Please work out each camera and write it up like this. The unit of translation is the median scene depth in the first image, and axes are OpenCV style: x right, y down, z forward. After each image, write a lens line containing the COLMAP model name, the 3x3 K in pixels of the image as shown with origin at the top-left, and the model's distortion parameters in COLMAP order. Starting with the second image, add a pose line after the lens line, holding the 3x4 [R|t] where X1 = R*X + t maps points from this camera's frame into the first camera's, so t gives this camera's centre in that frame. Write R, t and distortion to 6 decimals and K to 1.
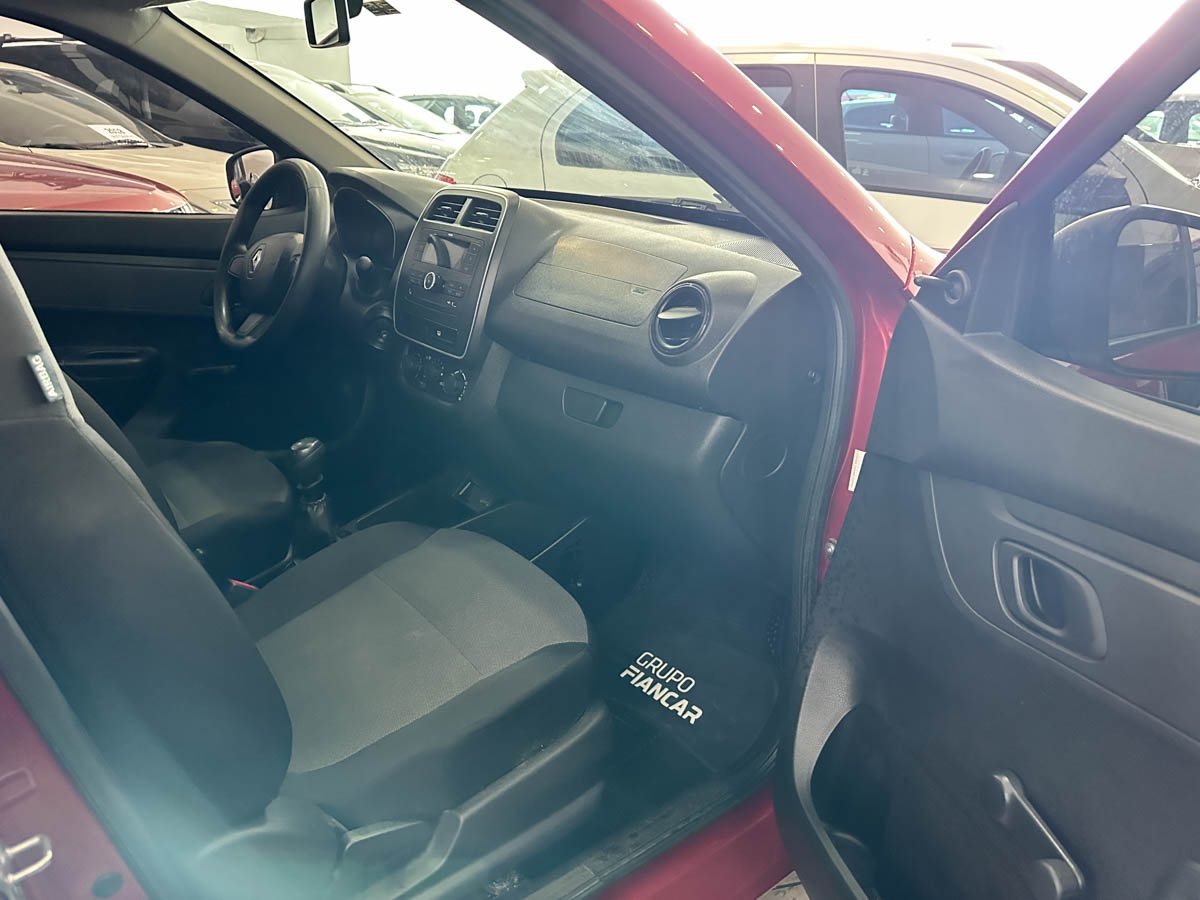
lens RADIAL K [[842.6, 0, 599.2], [0, 842.6, 455.5], [0, 0, 1]] dist [0.066902, -0.091483]
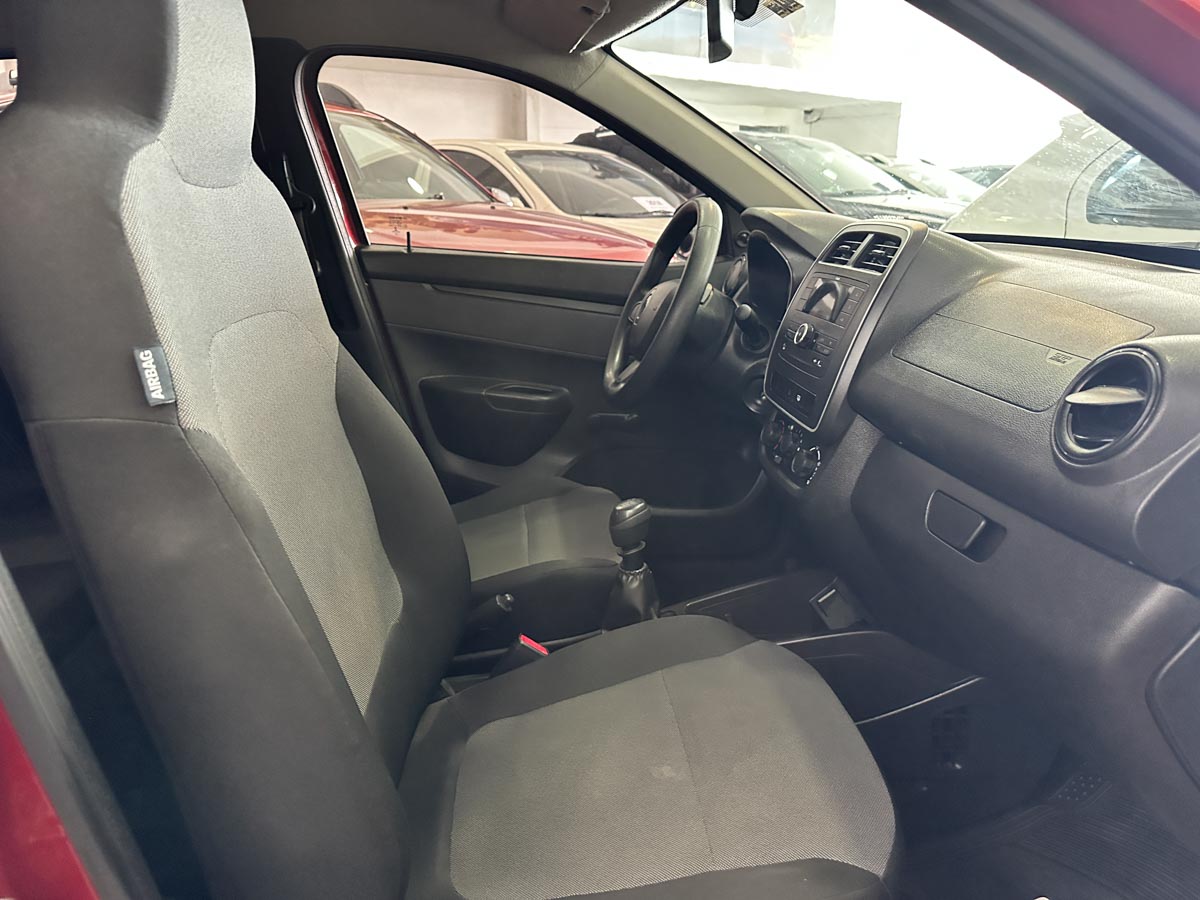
lens RADIAL K [[842.6, 0, 599.2], [0, 842.6, 455.5], [0, 0, 1]] dist [0.066902, -0.091483]
pose [[0.823411, 0.142723, -0.549204, 0.101678], [-0.188449, 0.981700, -0.027421, -0.033479], [0.535240, 0.126076, 0.835239, 0.237240]]
